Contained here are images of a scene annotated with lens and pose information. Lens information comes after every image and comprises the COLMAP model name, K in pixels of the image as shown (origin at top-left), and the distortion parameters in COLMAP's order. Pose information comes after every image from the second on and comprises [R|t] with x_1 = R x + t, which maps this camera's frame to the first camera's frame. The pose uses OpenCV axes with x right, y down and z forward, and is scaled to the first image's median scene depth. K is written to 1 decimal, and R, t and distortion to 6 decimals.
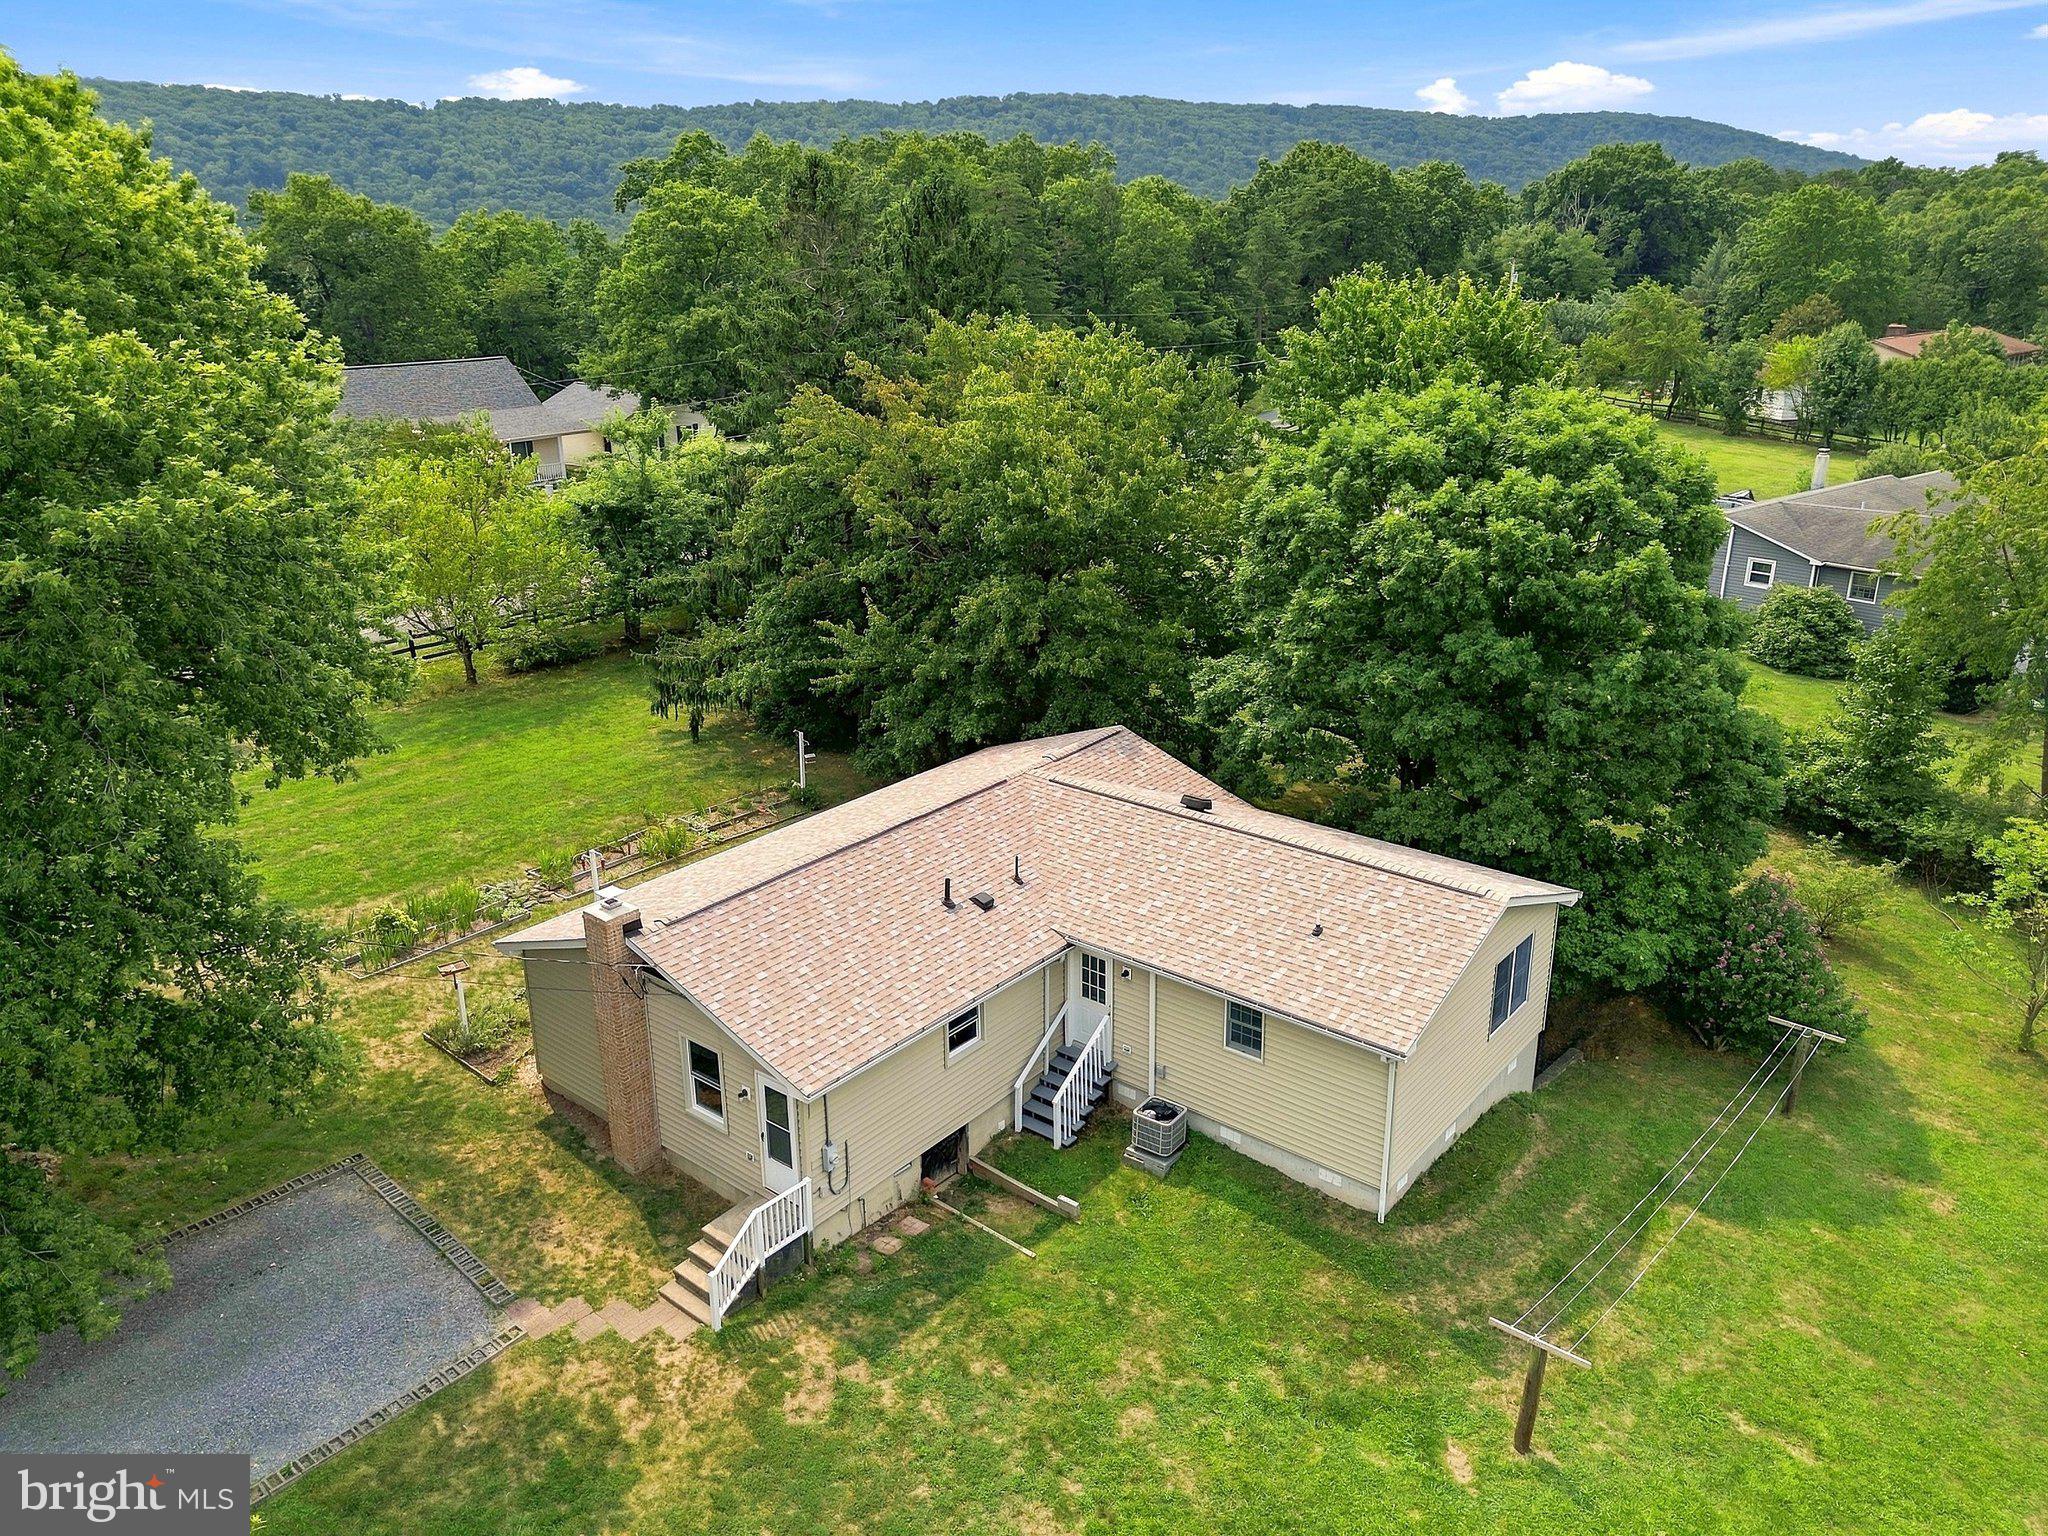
lens RADIAL K [[1457.6, 0, 1019.6], [0, 1457.6, 715.7], [0, 0, 1]] dist [0.071662, -0.067069]
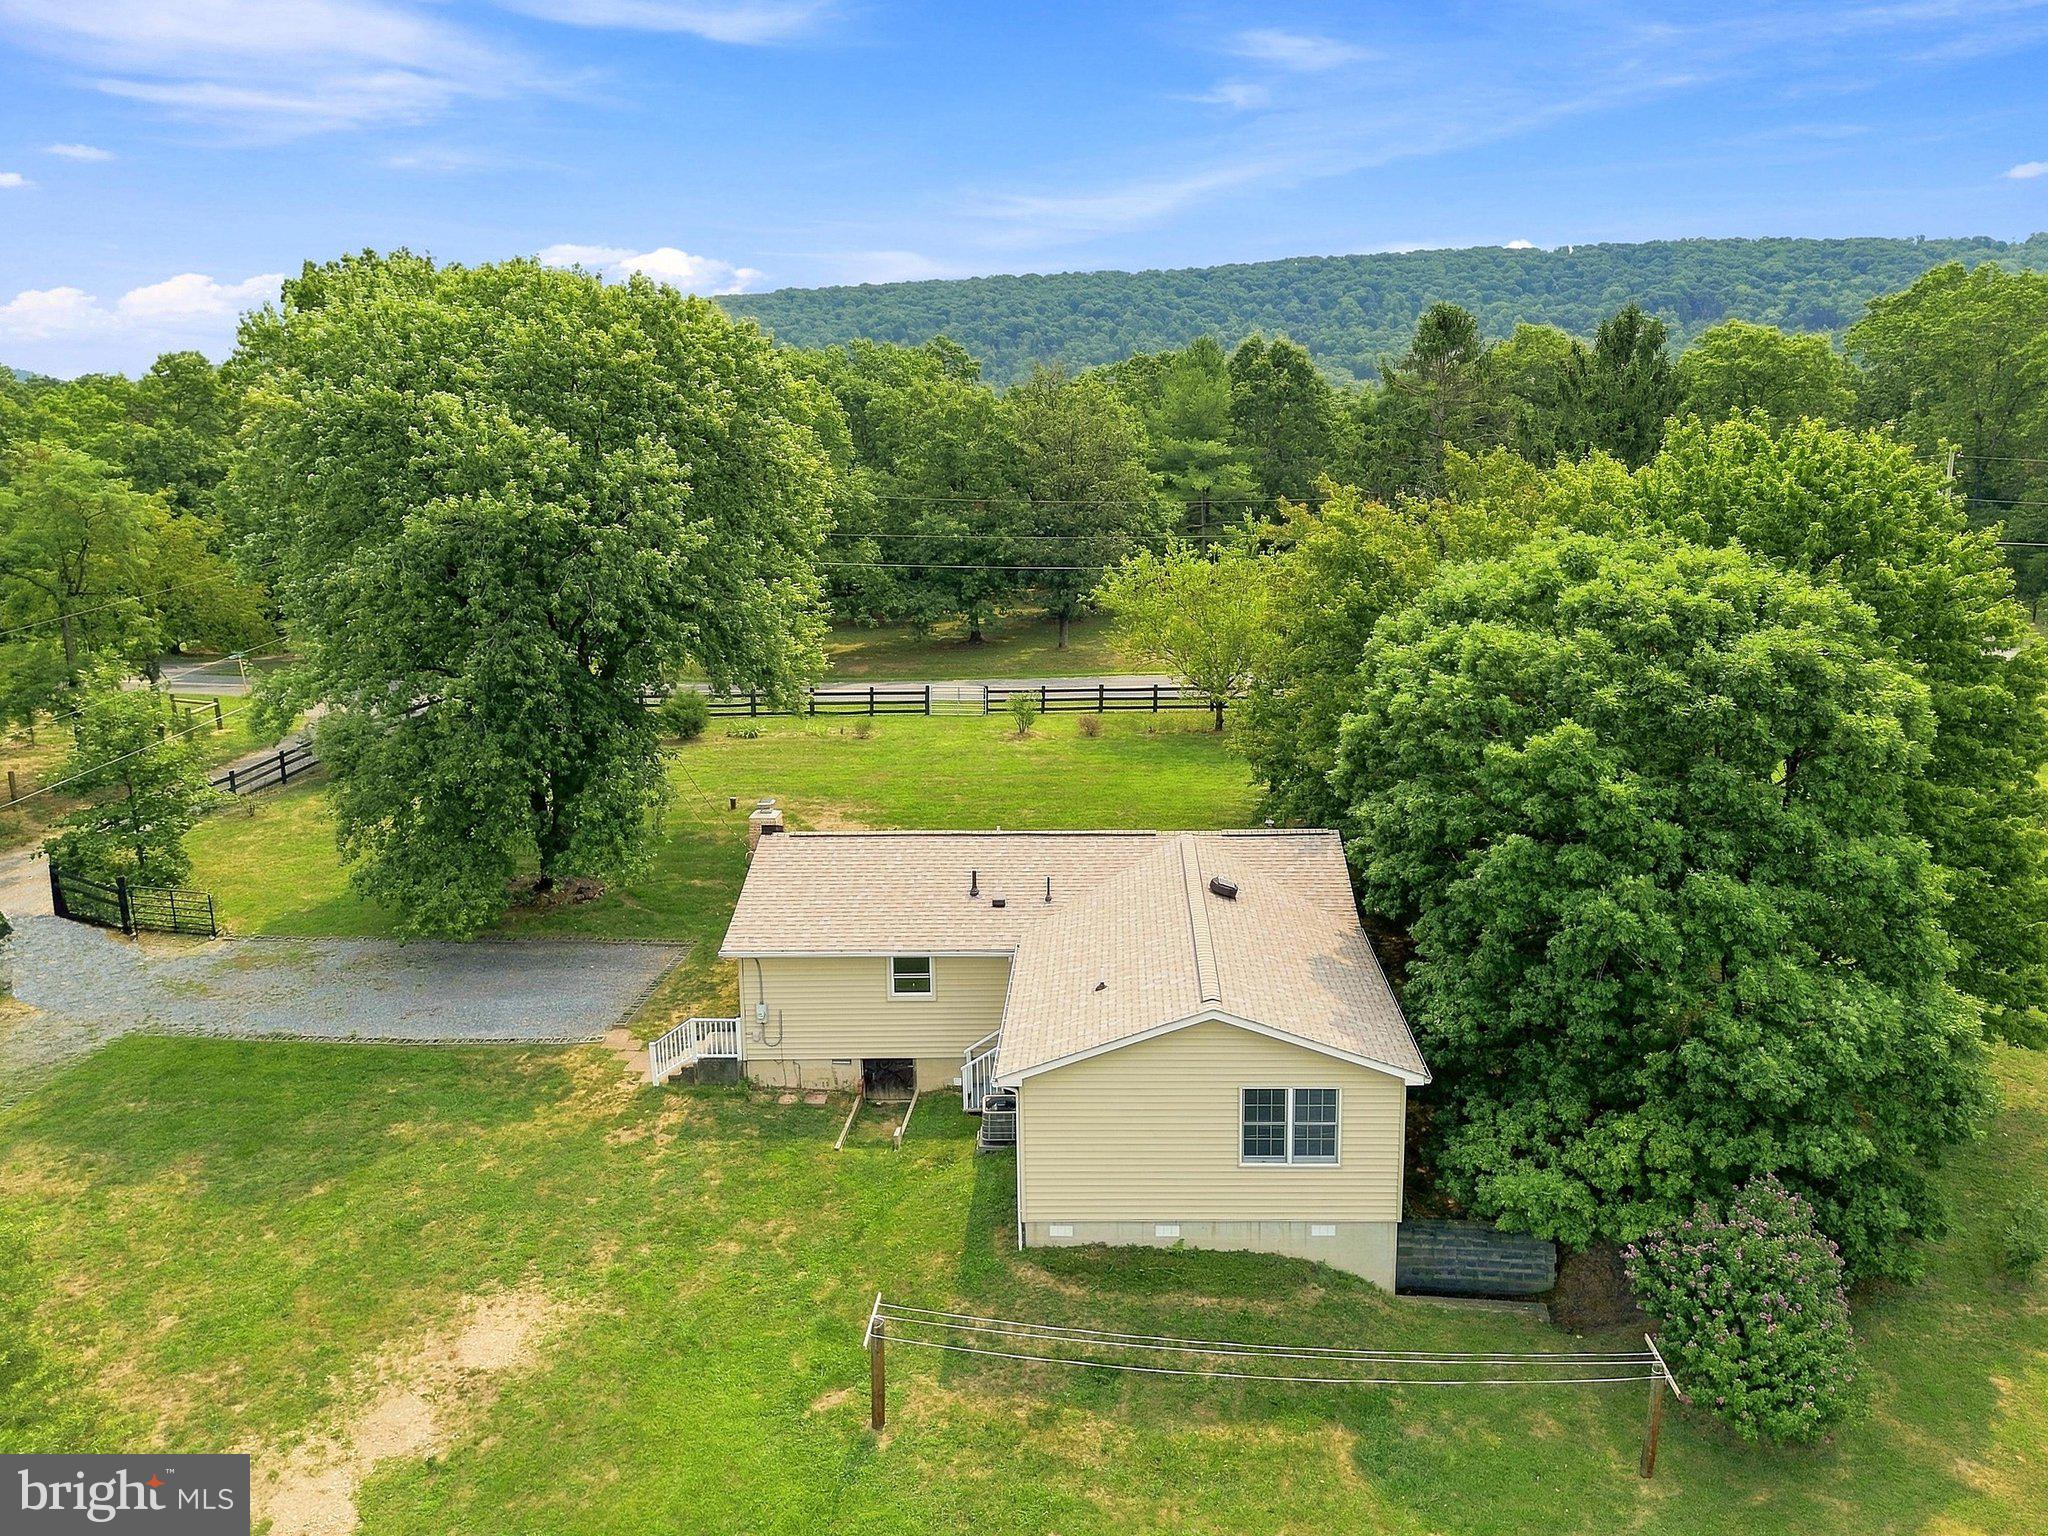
lens RADIAL K [[1465.2, 0, 1099.1], [0, 1465.2, 714.0], [0, 0, 1]] dist [0.069267, -0.051619]
pose [[0.646380, 0.177506, -0.742082, 1.022387], [-0.244528, 0.969458, 0.018903, -0.075387], [0.722772, 0.169241, 0.670043, 0.241529]]
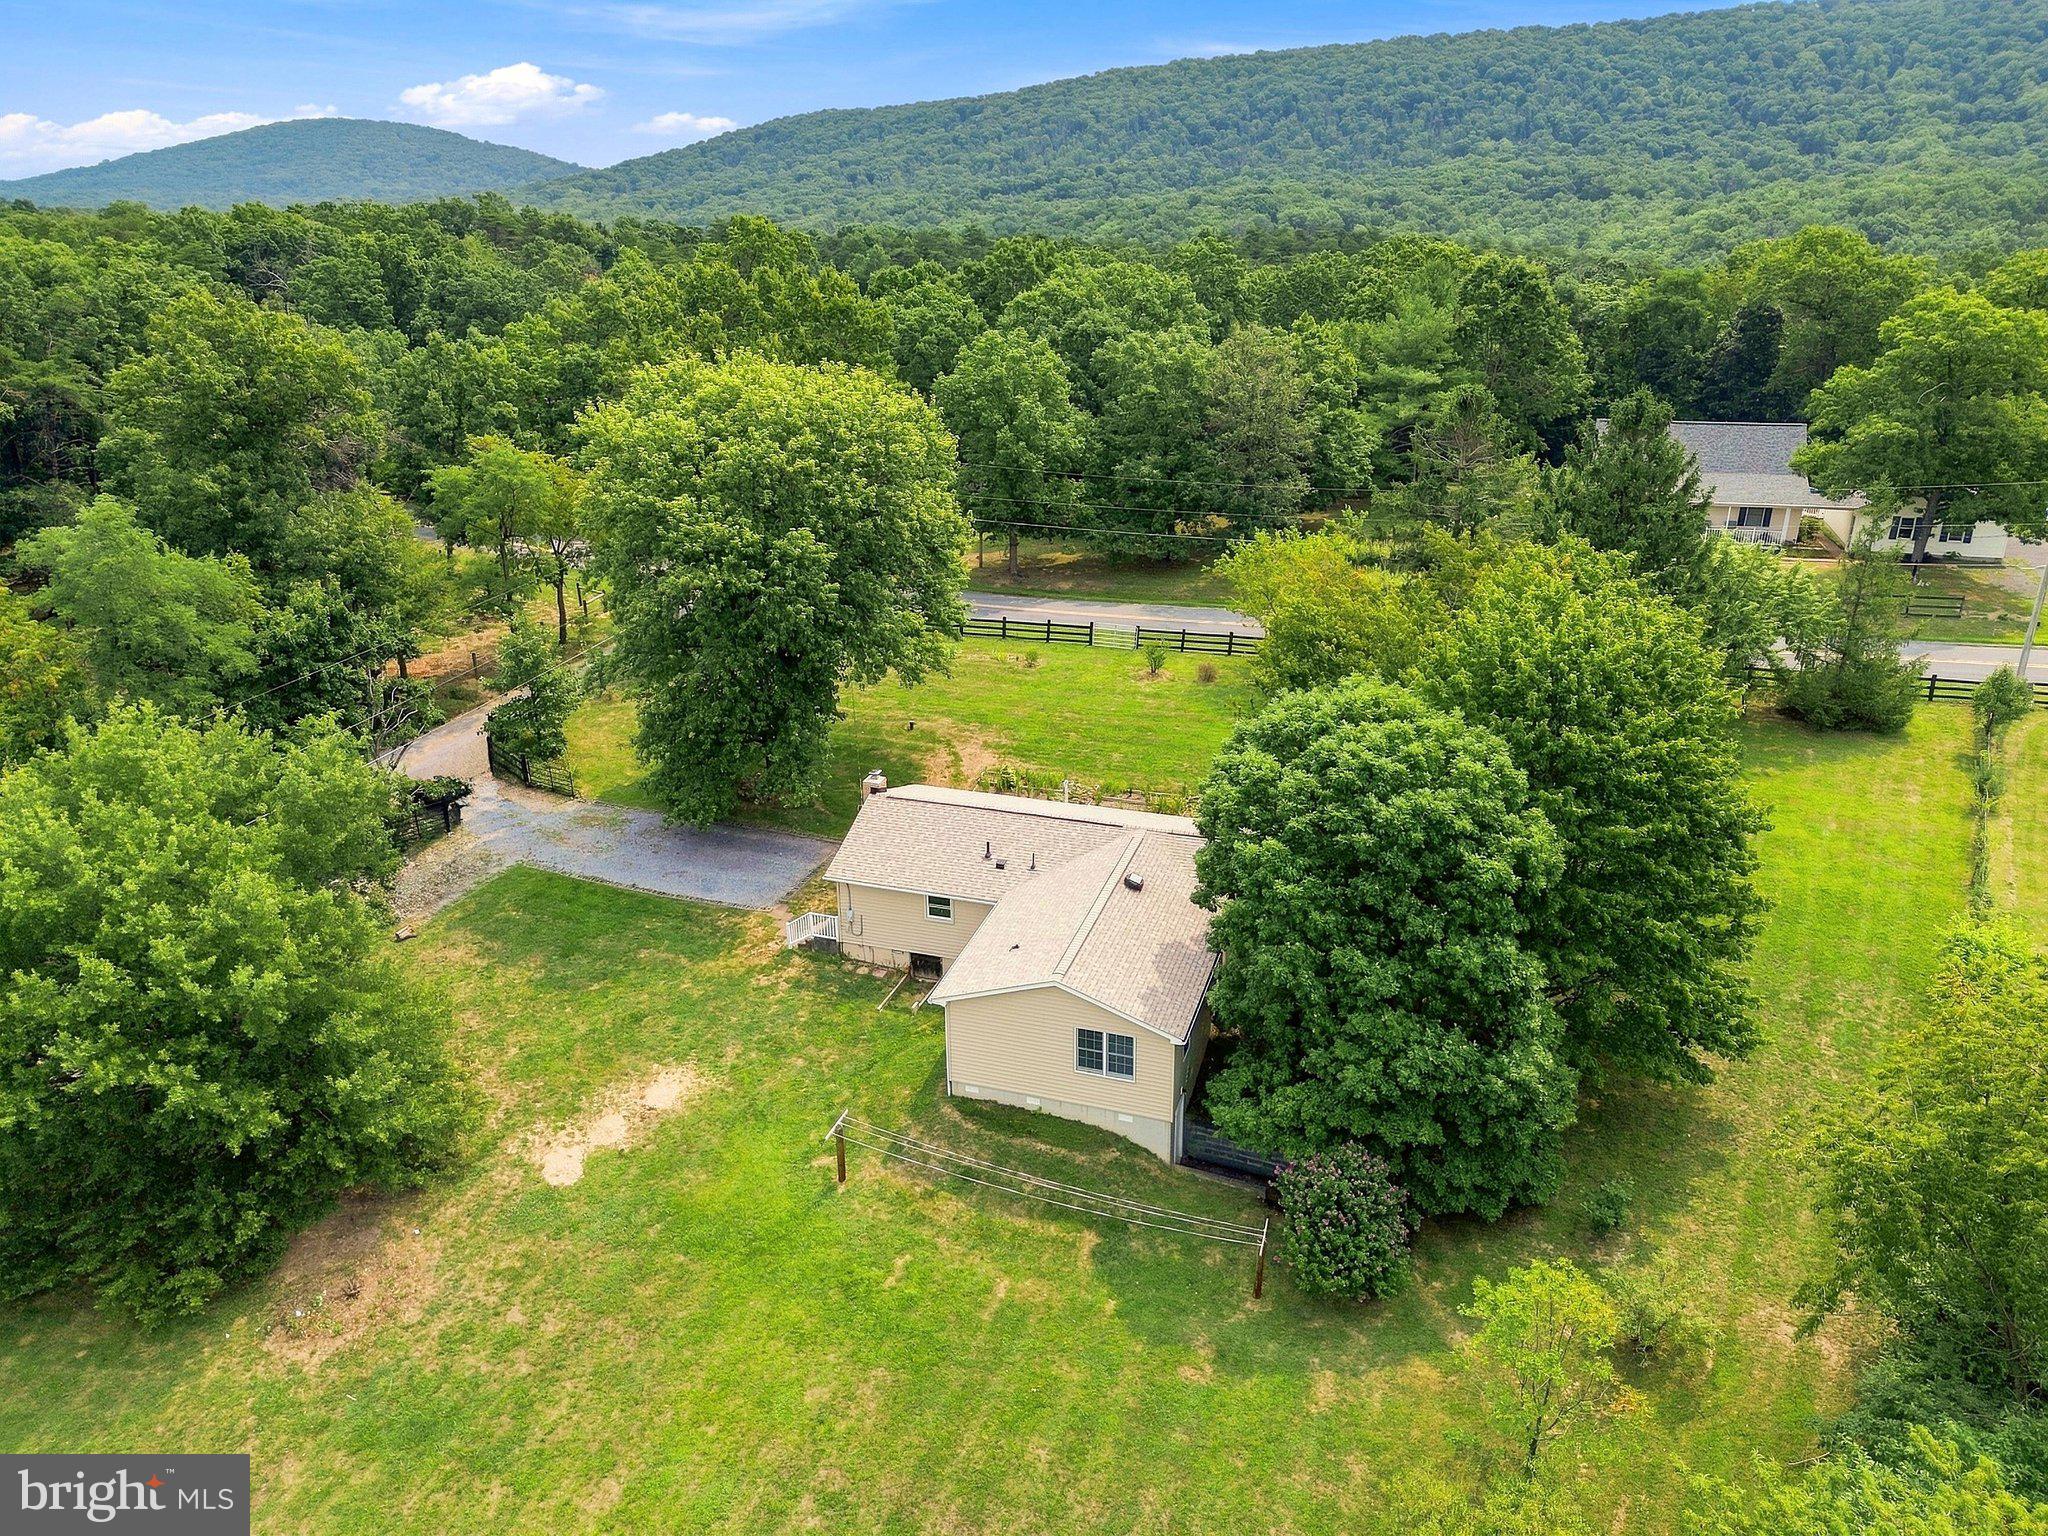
lens RADIAL K [[1457.6, 0, 1019.6], [0, 1457.6, 715.7], [0, 0, 1]] dist [0.071662, -0.067069]
pose [[0.377798, 0.342875, -0.860061, 1.658727], [-0.276409, 0.928312, 0.248666, -0.558228], [0.883667, 0.143783, 0.445488, 0.211102]]
